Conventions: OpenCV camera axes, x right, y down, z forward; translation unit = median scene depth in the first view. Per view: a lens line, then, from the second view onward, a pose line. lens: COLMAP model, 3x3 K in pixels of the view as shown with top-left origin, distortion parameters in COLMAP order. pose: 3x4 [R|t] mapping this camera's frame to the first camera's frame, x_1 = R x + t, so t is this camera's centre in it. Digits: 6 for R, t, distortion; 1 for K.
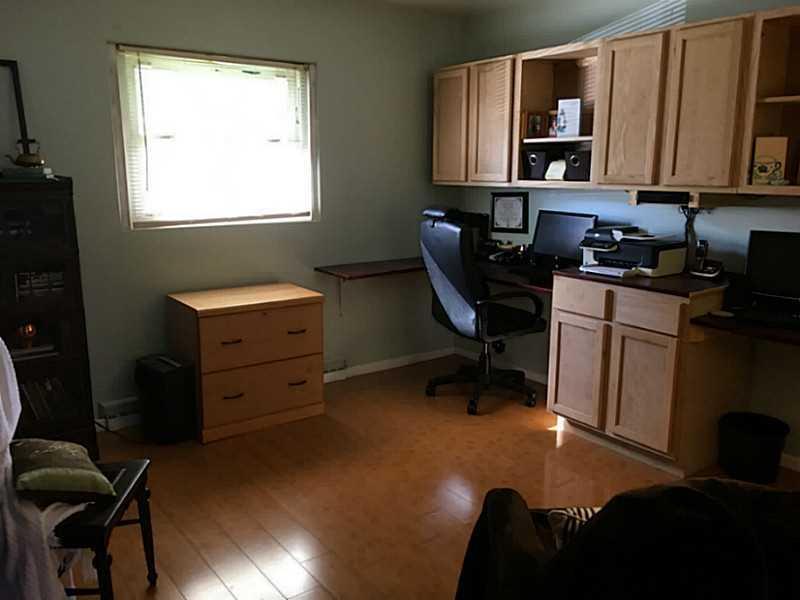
lens RADIAL K [[683.0, 0, 400.1], [0, 683.0, 299.7], [0, 0, 1]] dist [0.018849, -0.011467]
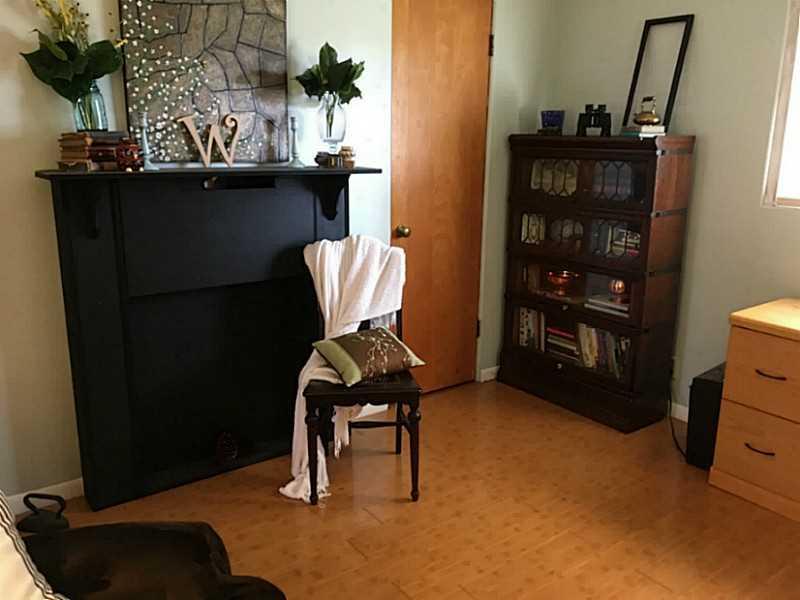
lens RADIAL K [[683.0, 0, 400.1], [0, 683.0, 301.2], [0, 0, 1]] dist [0.018849, -0.011467]
pose [[-0.000914, 0.236442, -0.971645, 0.466995], [-0.211548, 0.949609, 0.231279, -0.102746], [0.977367, 0.205761, 0.049151, 0.633993]]
